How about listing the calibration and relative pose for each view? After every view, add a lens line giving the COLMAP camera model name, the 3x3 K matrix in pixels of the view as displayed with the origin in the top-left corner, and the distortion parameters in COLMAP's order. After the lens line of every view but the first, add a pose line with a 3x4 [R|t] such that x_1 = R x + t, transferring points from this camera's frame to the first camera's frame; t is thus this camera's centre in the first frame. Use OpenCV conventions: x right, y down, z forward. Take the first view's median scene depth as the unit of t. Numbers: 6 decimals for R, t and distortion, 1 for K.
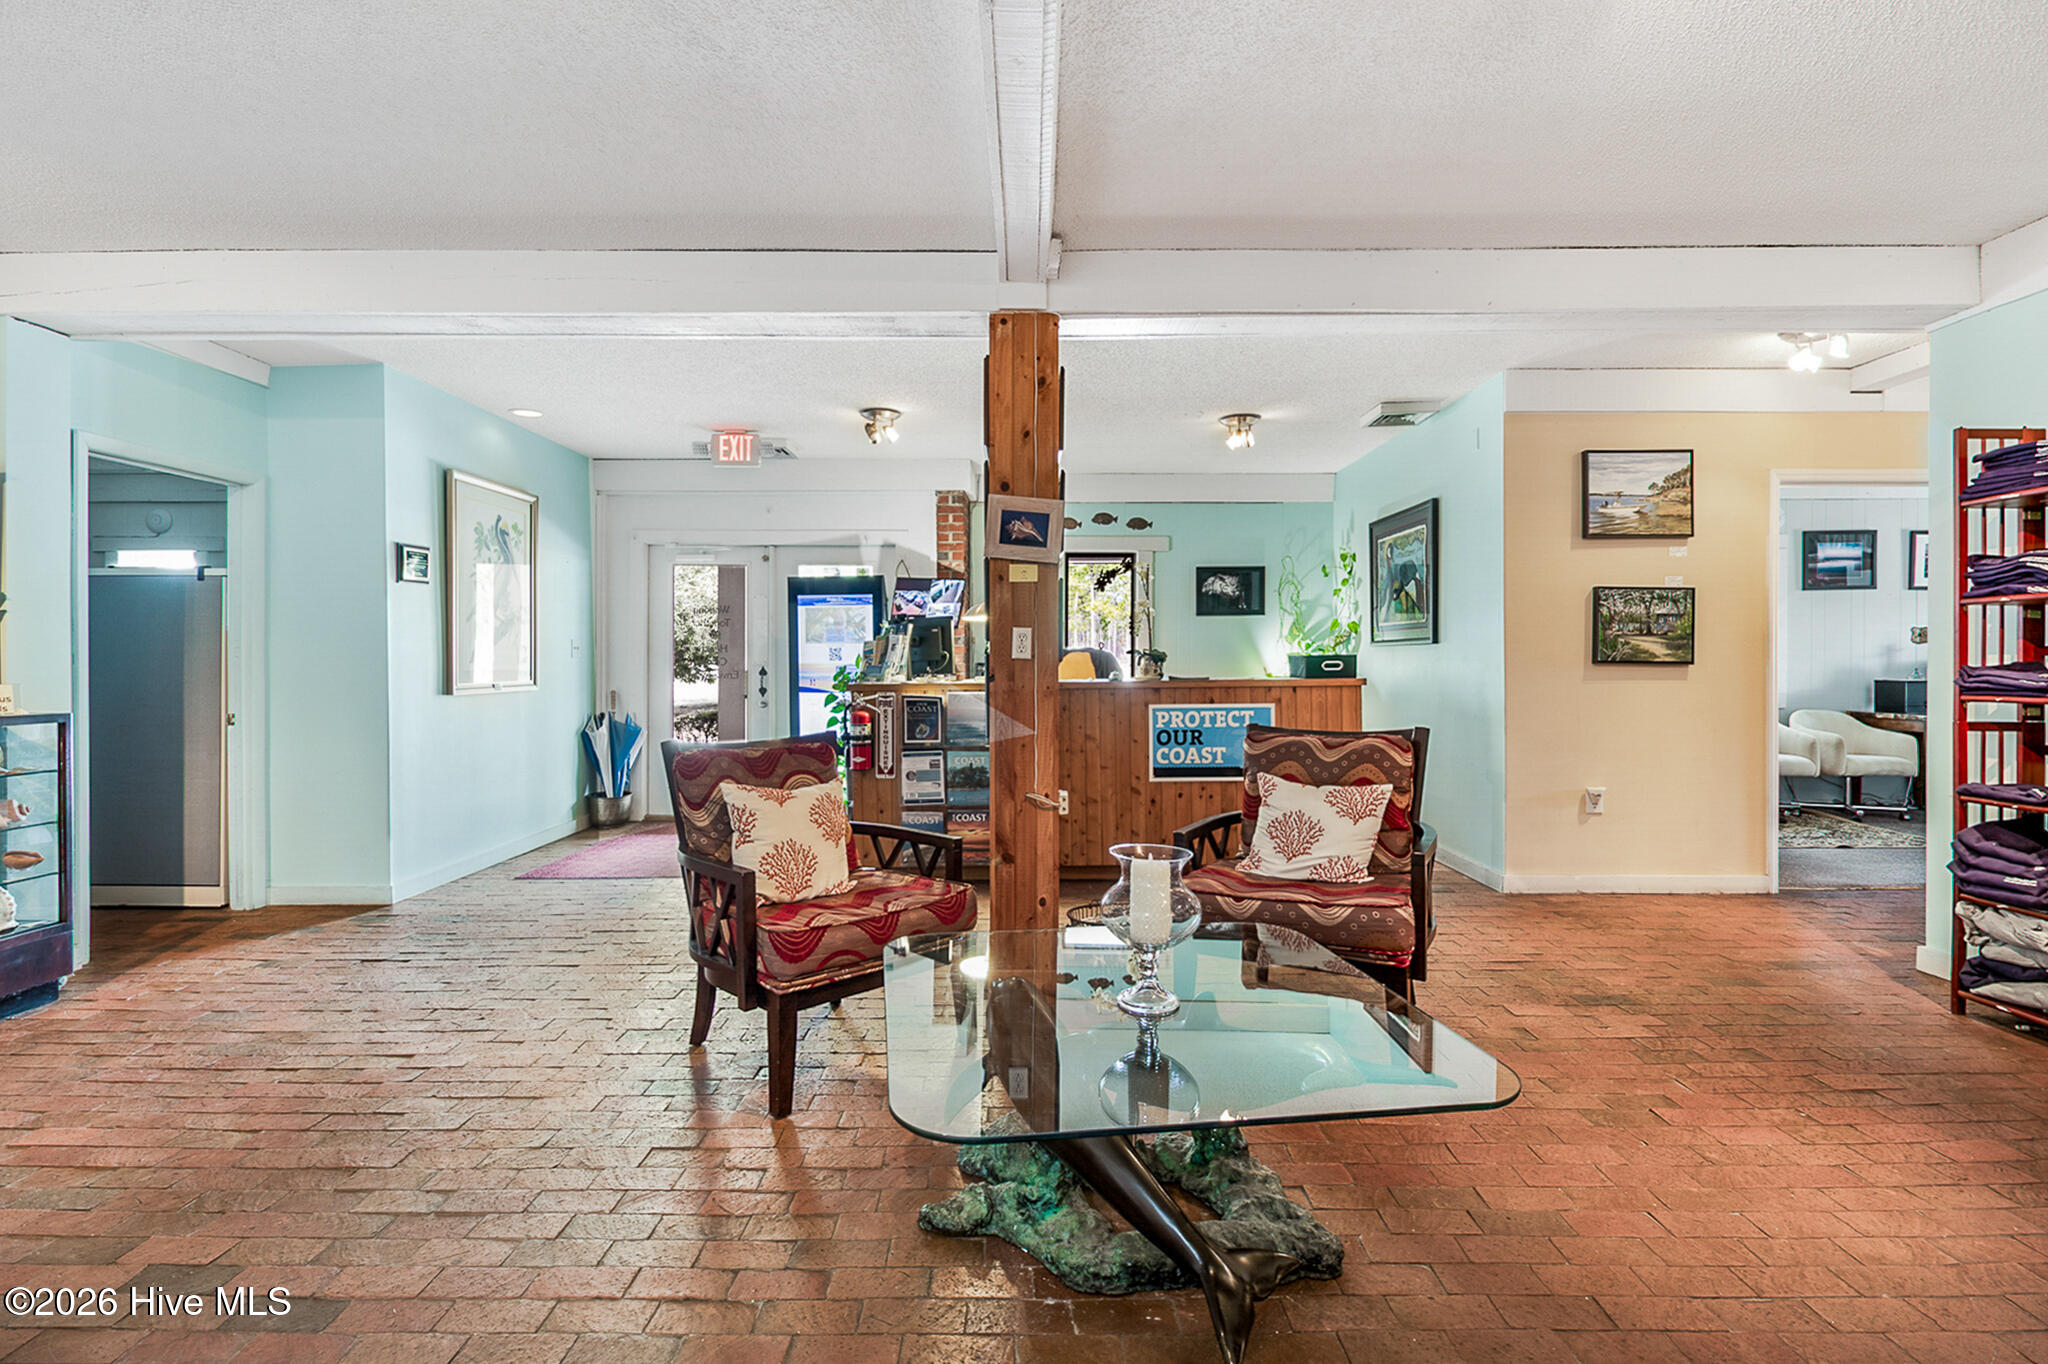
lens RADIAL K [[976.4, 0, 1014.3], [0, 976.4, 652.9], [0, 0, 1]] dist [0.002710, 0.000112]
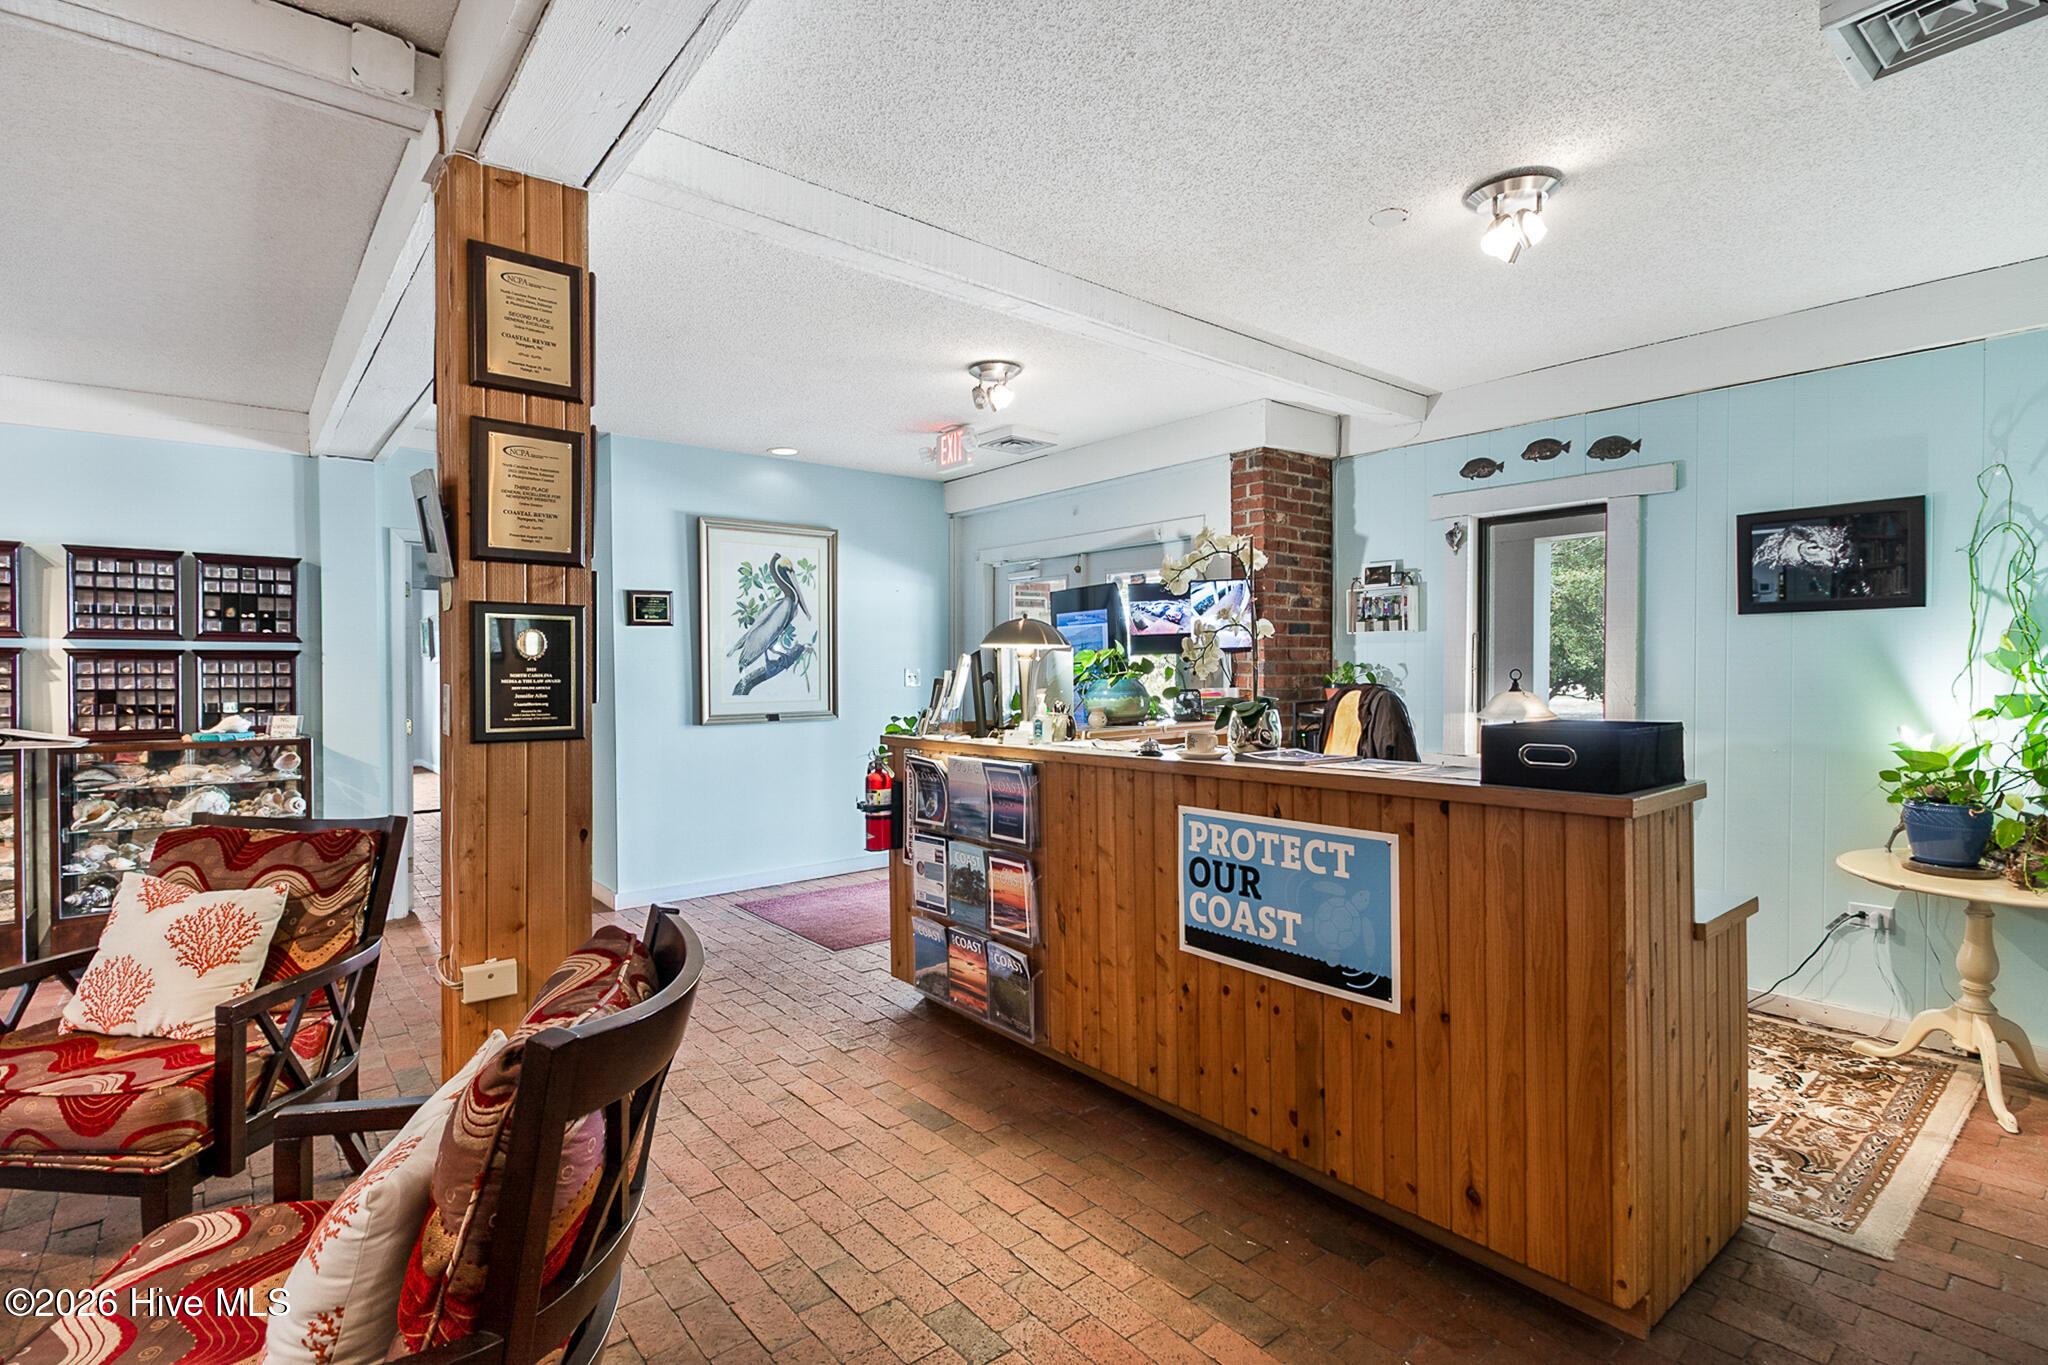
lens RADIAL K [[958.6, 0, 1015.4], [0, 958.6, 675.6], [0, 0, 1]] dist [0.002287, -0.000340]
pose [[0.642366, 0.006108, -0.766374, 0.479524], [0.009429, 0.999830, 0.015872, -0.026502], [0.766340, -0.017422, 0.642199, 0.599323]]
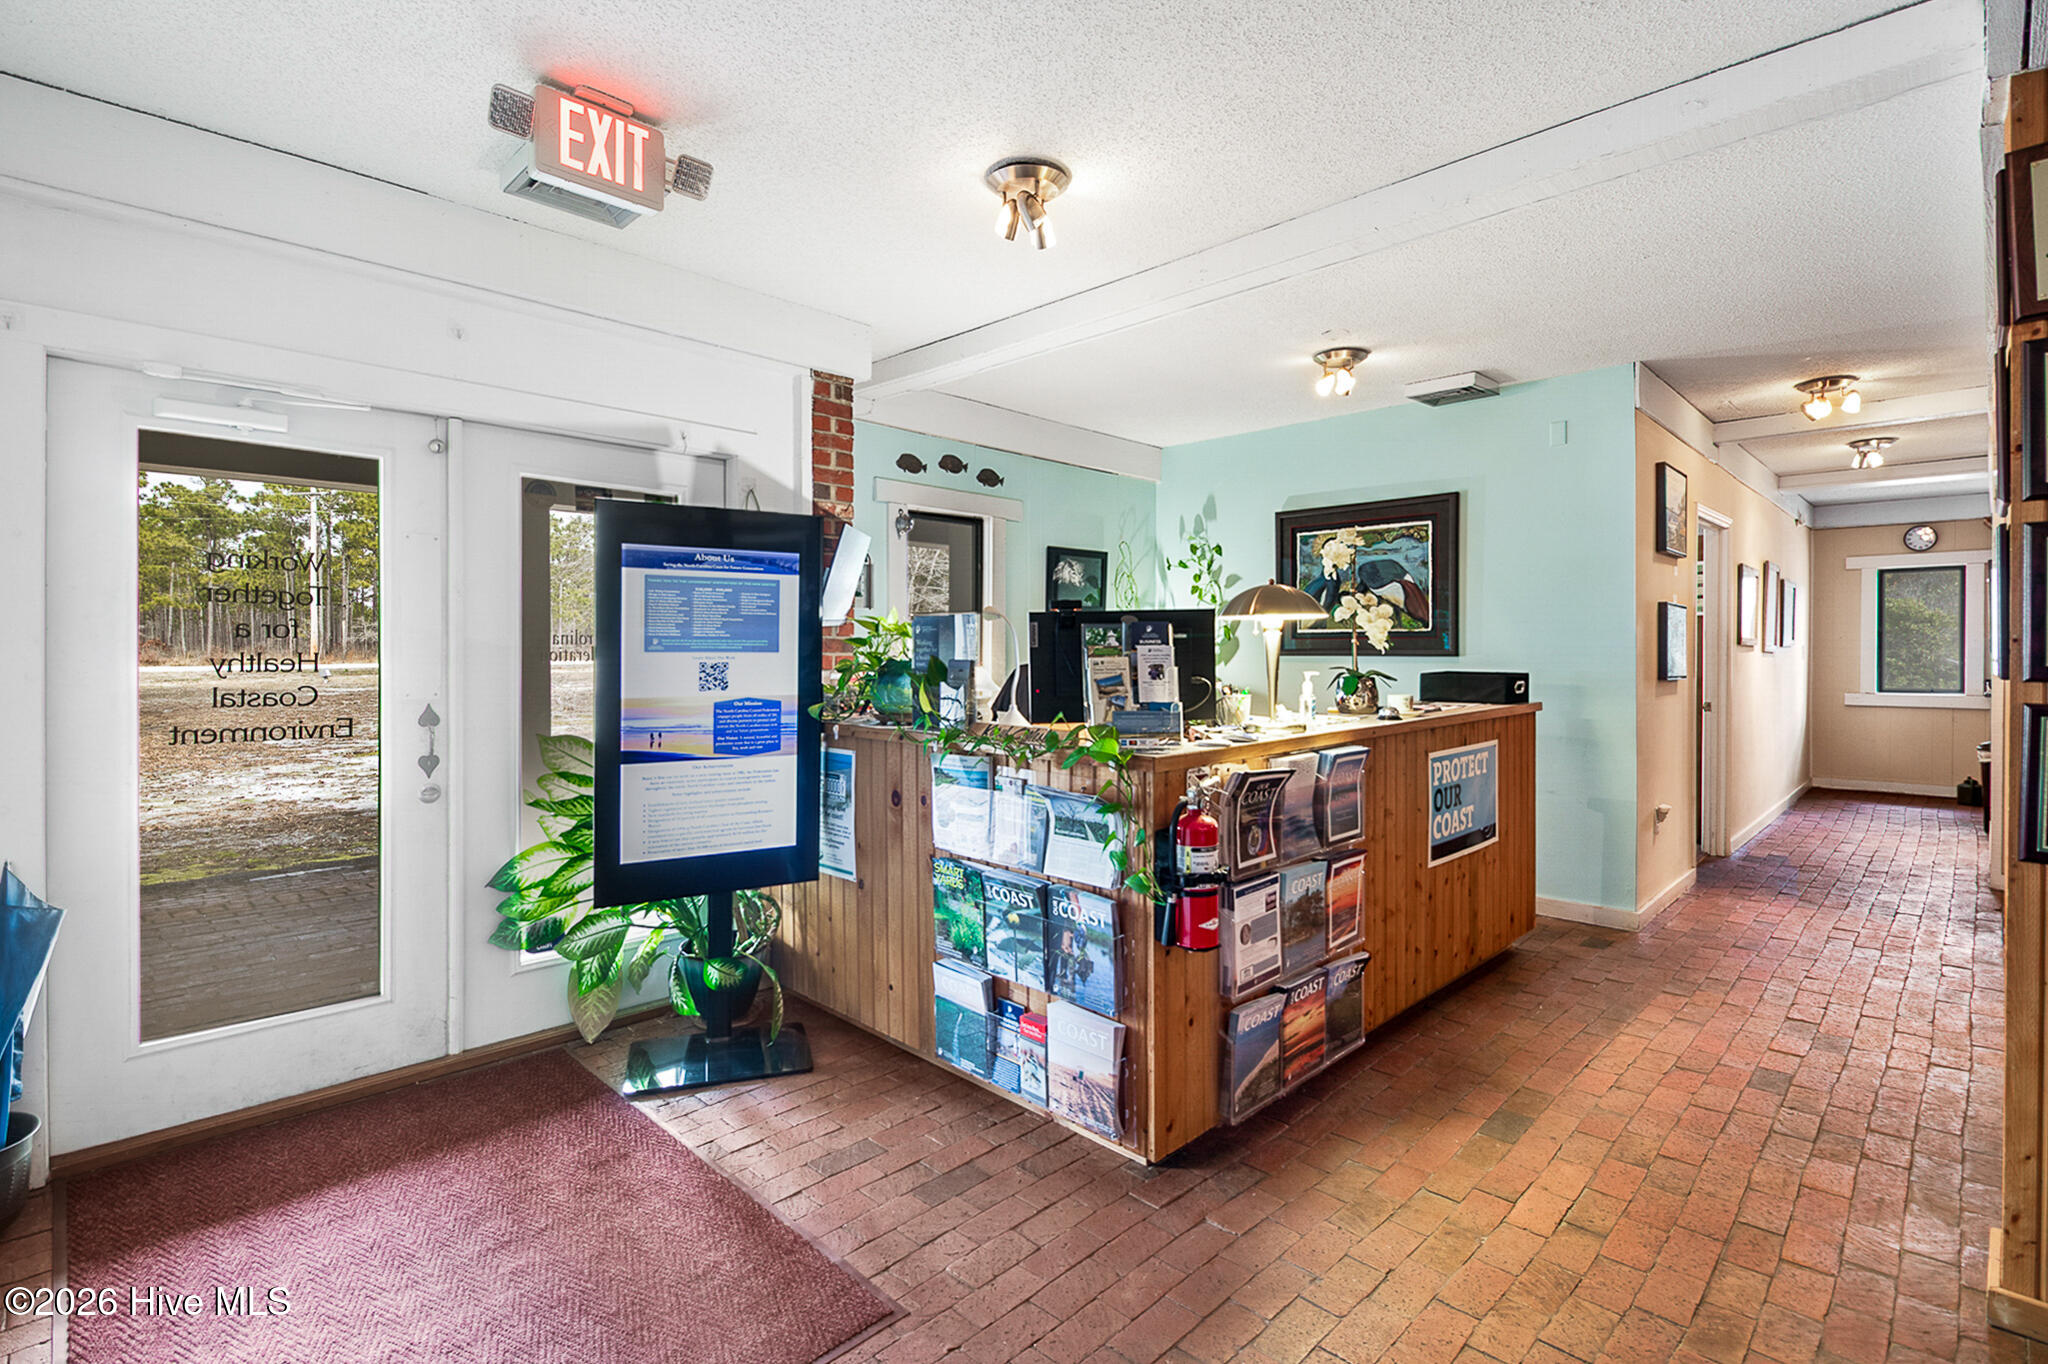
lens RADIAL K [[976.4, 0, 1014.3], [0, 976.4, 652.9], [0, 0, 1]] dist [0.002710, 0.000112]
pose [[0.697342, -0.001033, 0.716738, -0.536847], [-0.006350, 0.999951, 0.007619, -0.018466], [-0.716710, -0.009864, 0.697301, 0.739510]]
